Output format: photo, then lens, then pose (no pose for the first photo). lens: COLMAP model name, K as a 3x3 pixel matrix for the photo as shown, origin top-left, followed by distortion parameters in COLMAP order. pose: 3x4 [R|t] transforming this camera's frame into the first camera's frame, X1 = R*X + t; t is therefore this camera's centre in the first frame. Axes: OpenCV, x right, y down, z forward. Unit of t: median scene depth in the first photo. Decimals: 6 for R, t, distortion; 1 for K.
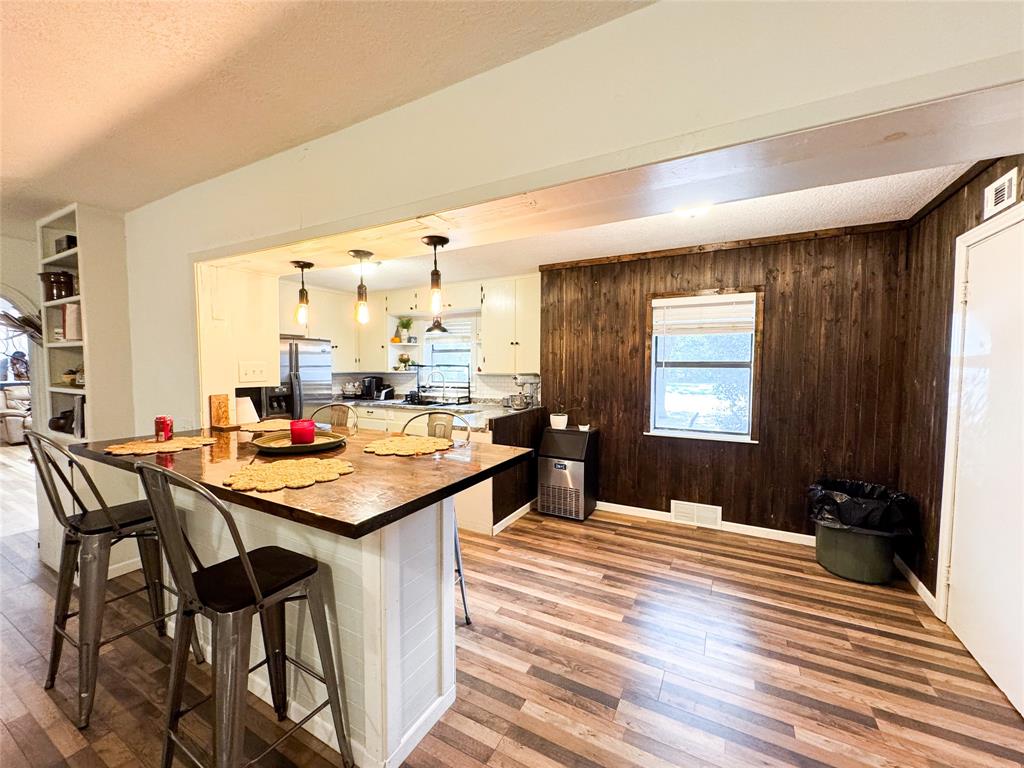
lens RADIAL K [[415.5, 0, 511.0], [0, 415.5, 385.0], [0, 0, 1]] dist [-0.007619, -0.001009]
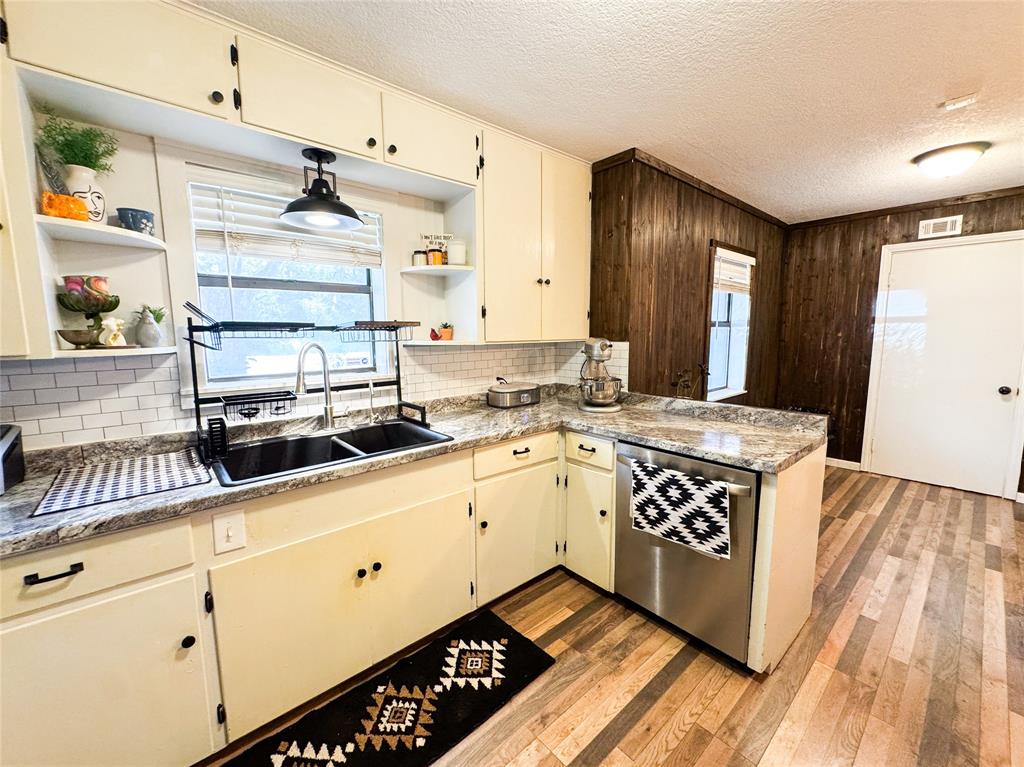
lens RADIAL K [[415.5, 0, 513.1], [0, 415.5, 380.3], [0, 0, 1]] dist [-0.007619, -0.001009]
pose [[0.337638, -0.111428, 0.934657, -0.497558], [0.056340, 0.993580, 0.098101, -0.031041], [-0.939589, 0.019536, 0.341748, 0.859270]]
